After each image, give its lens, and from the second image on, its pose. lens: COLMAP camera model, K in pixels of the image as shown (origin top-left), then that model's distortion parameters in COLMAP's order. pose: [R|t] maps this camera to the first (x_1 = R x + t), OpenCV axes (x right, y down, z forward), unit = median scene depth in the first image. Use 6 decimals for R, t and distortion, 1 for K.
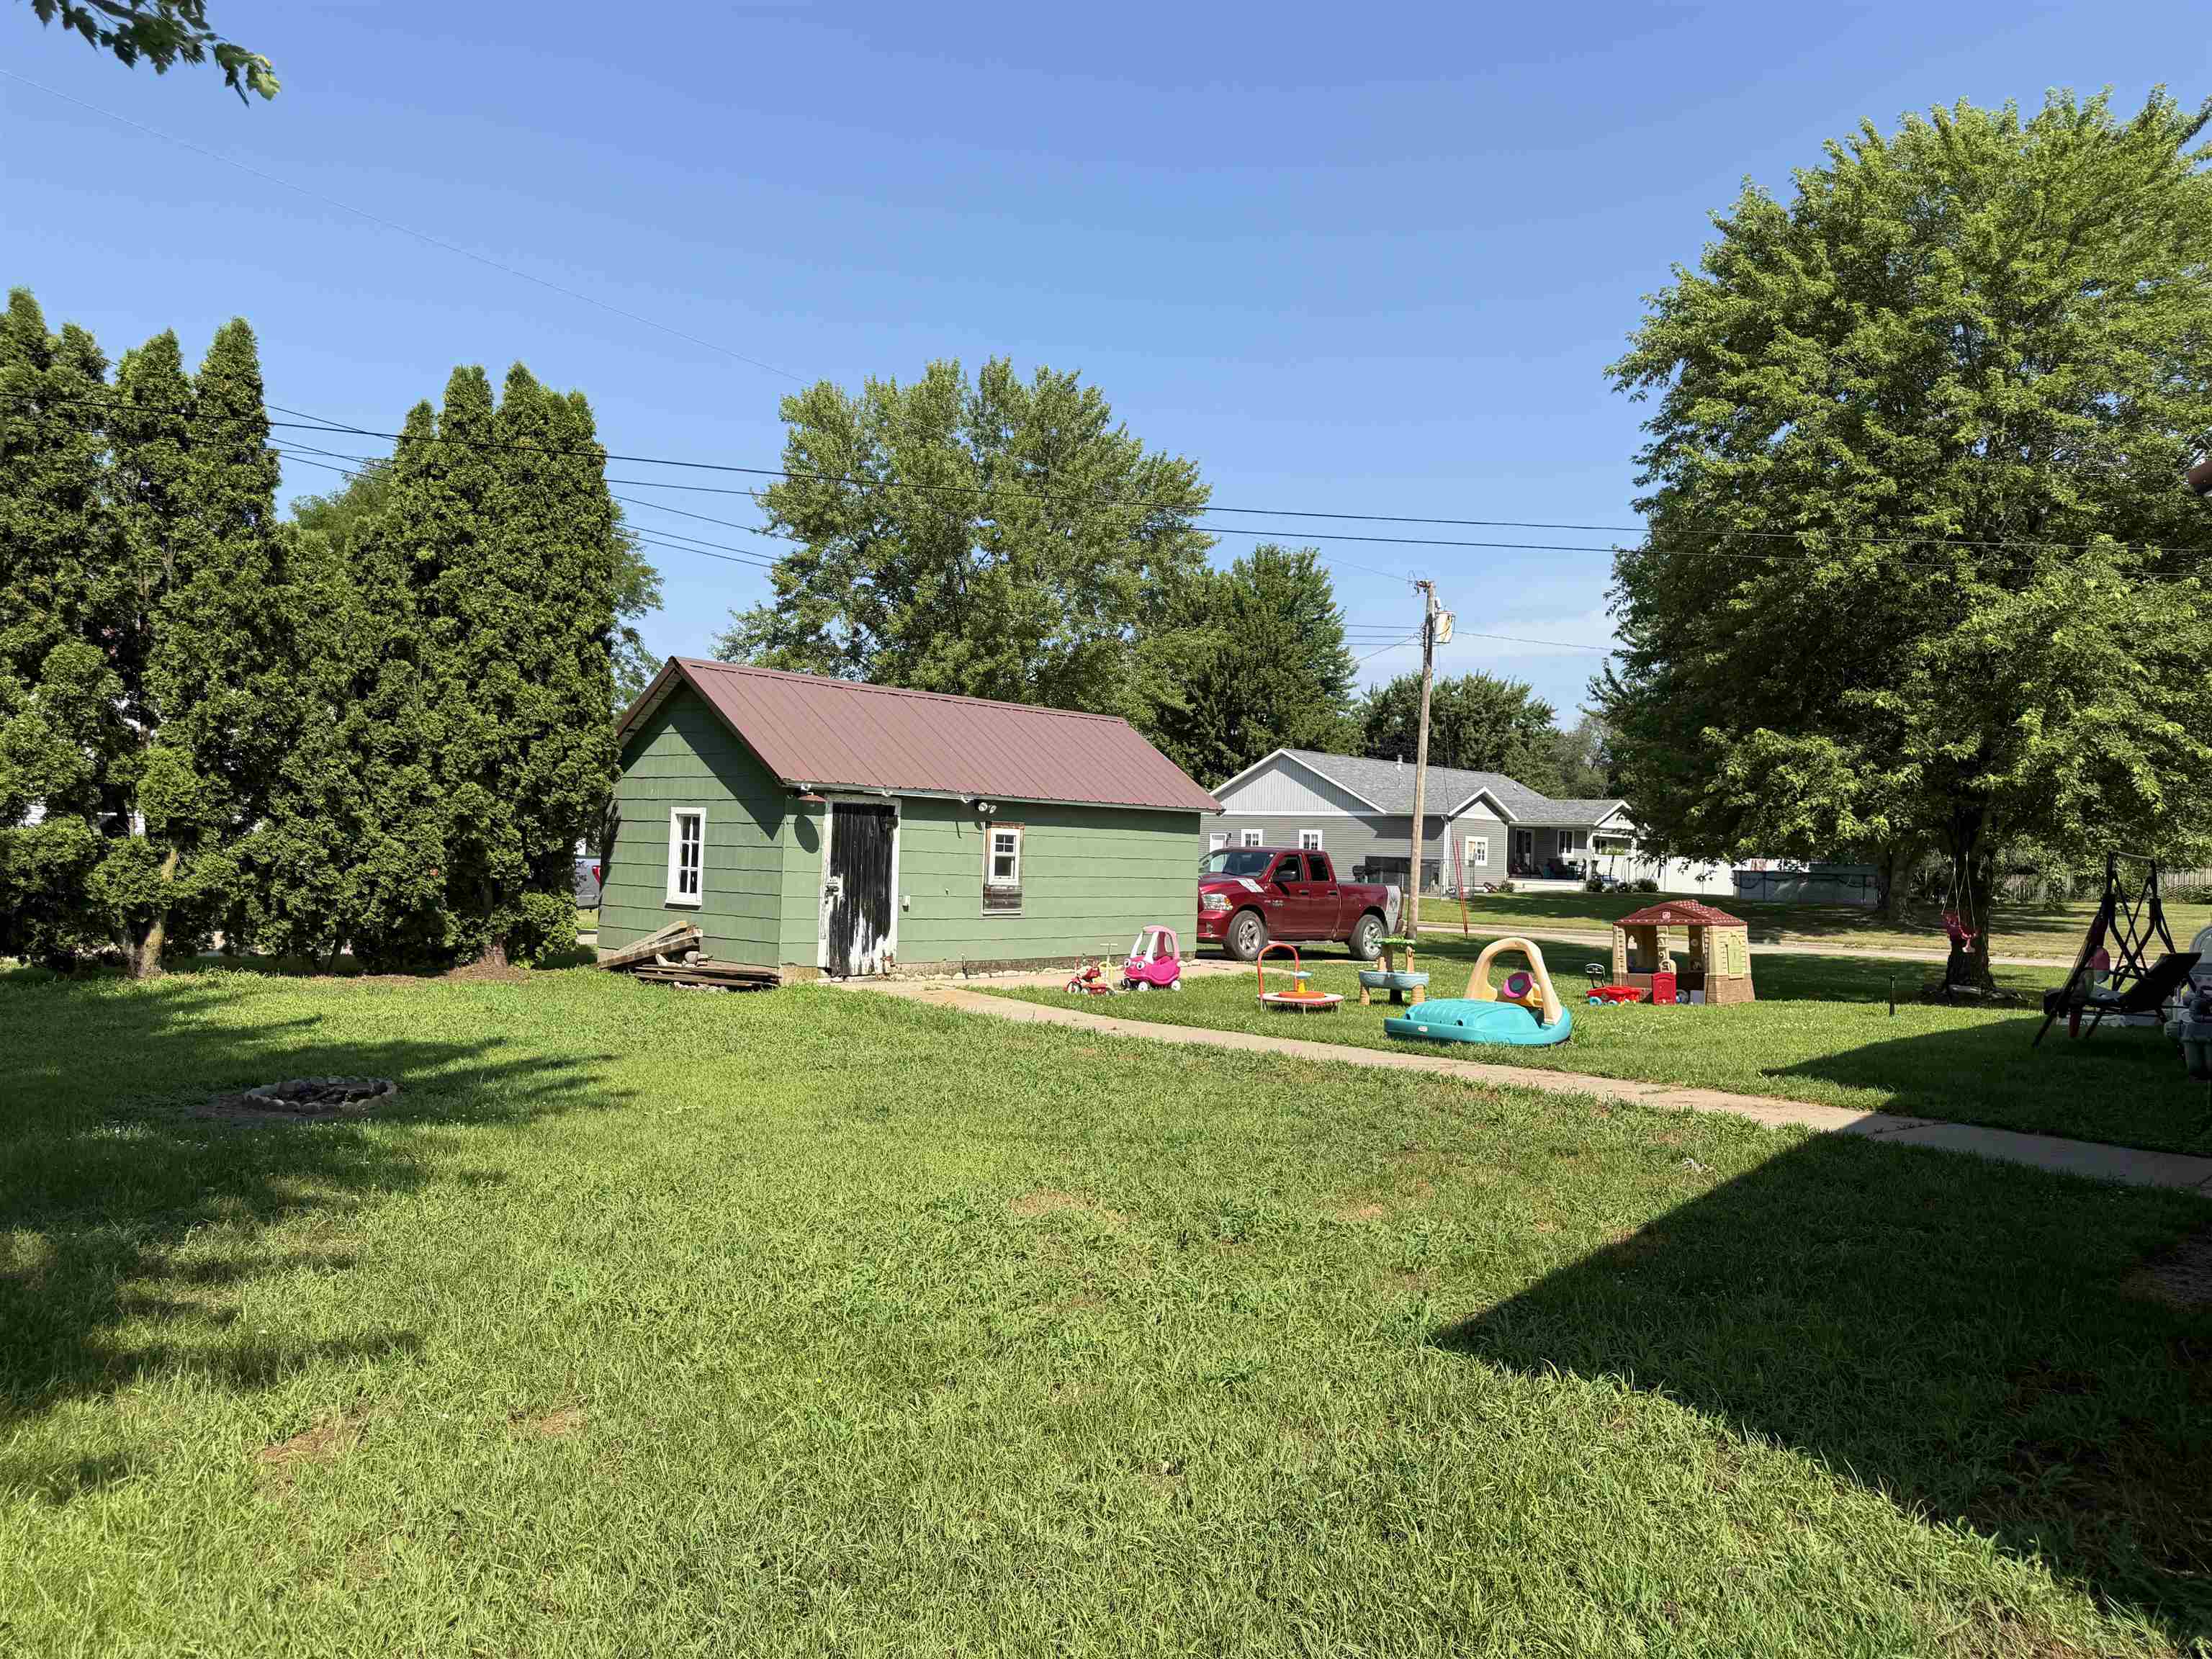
lens RADIAL K [[1550.1, 0, 1105.9], [0, 1550.1, 835.0], [0, 0, 1]] dist [0.047342, -0.000803]
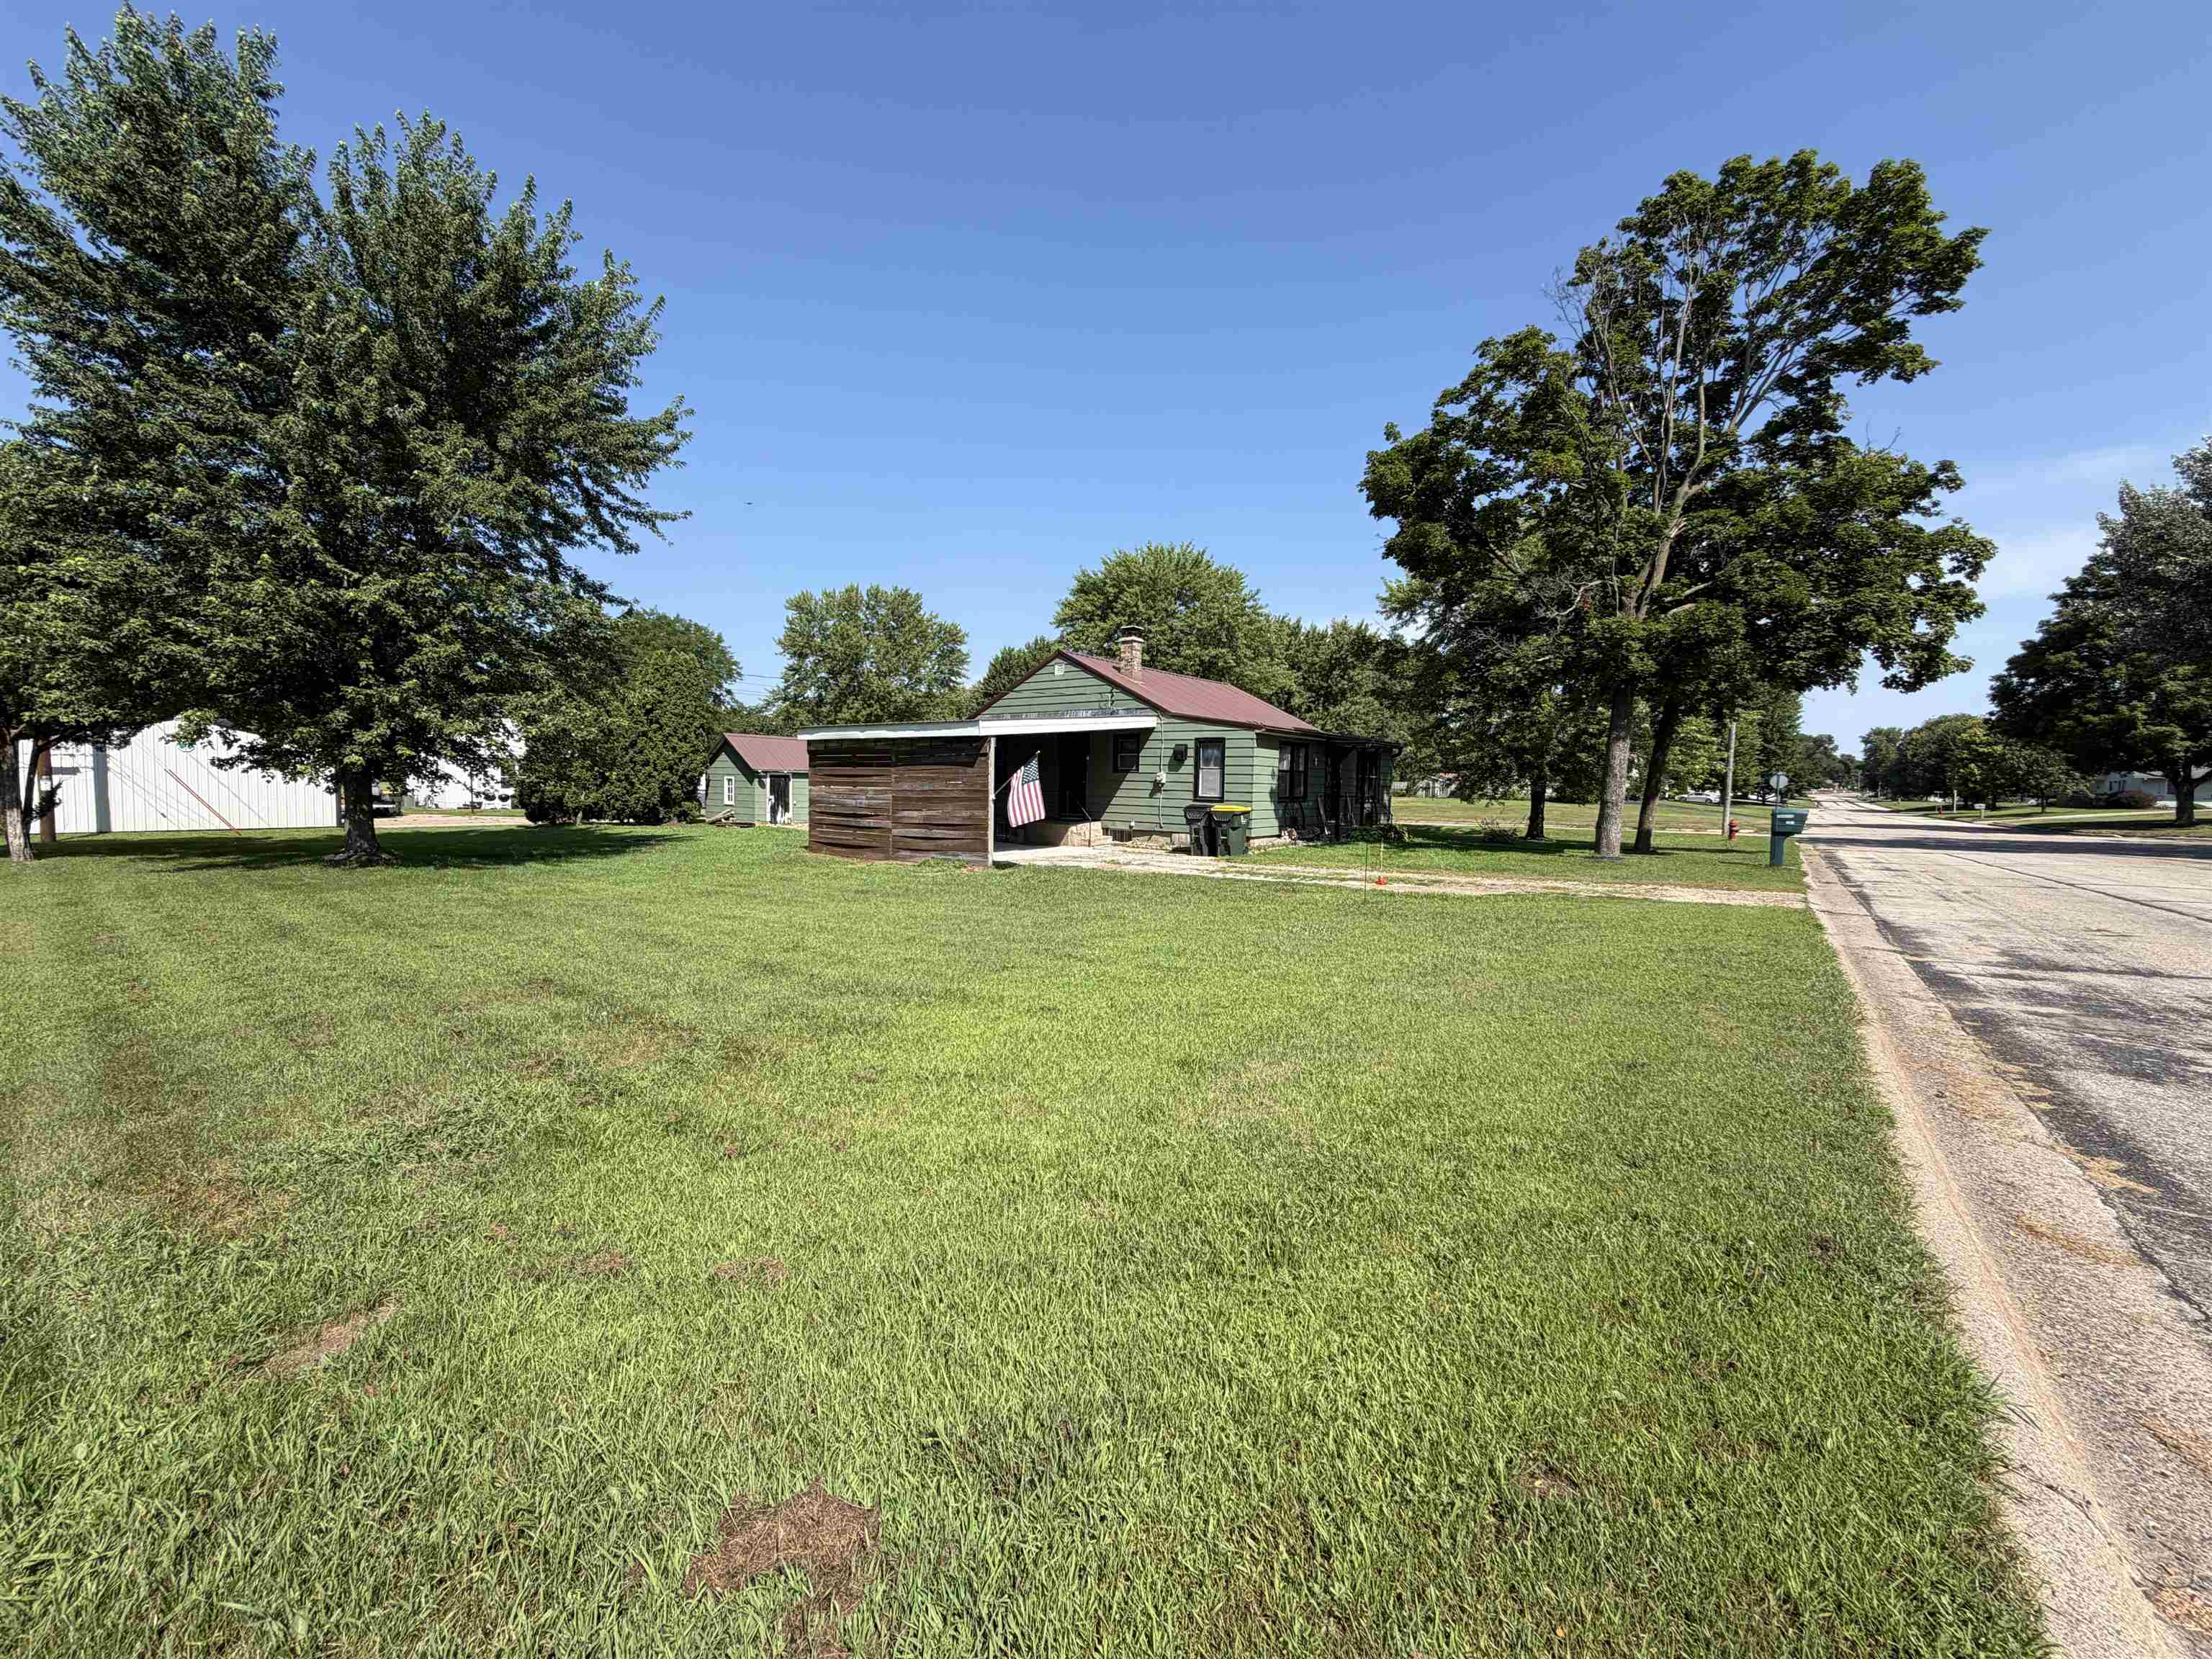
lens RADIAL K [[875.0, 0, 1107.3], [0, 875.0, 828.8], [0, 0, 1]] dist [-0.002909, 0.000246]
pose [[0.996046, -0.021772, 0.086135, 0.407064], [0.015712, 0.997394, 0.070421, -0.025626], [-0.087444, -0.068789, 0.993792, -1.037287]]
